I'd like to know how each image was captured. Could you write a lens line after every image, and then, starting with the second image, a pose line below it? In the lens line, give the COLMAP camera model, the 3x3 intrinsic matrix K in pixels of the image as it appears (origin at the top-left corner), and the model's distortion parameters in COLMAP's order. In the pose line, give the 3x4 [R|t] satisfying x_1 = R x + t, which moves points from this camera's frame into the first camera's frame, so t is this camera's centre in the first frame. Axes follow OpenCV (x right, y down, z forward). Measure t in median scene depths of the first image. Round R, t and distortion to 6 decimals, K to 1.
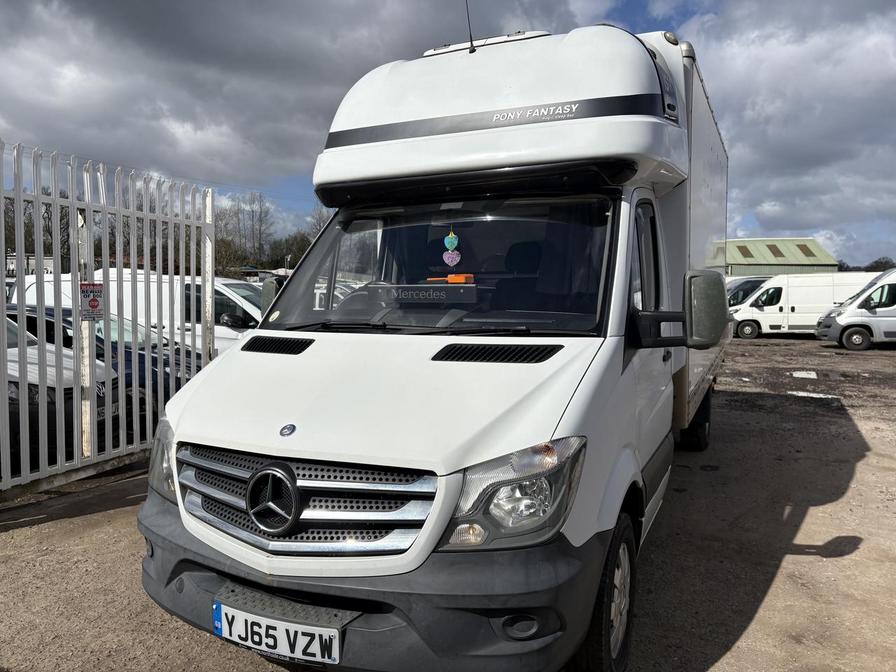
lens RADIAL K [[703.5, 0, 448.0], [0, 703.5, 336.0], [0, 0, 1]] dist [0.038855, -0.035026]
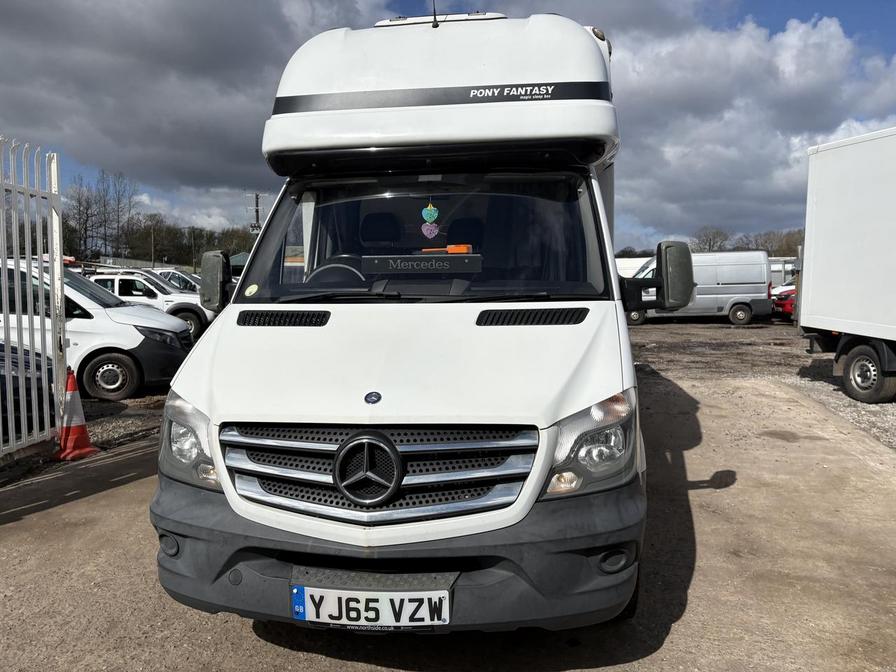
lens RADIAL K [[703.5, 0, 448.0], [0, 703.5, 336.0], [0, 0, 1]] dist [0.038855, -0.035026]
pose [[0.945596, -0.035251, 0.323427, -0.442863], [0.030618, 0.999343, 0.019402, 0.032646], [-0.323899, -0.008443, 0.946054, 0.049761]]
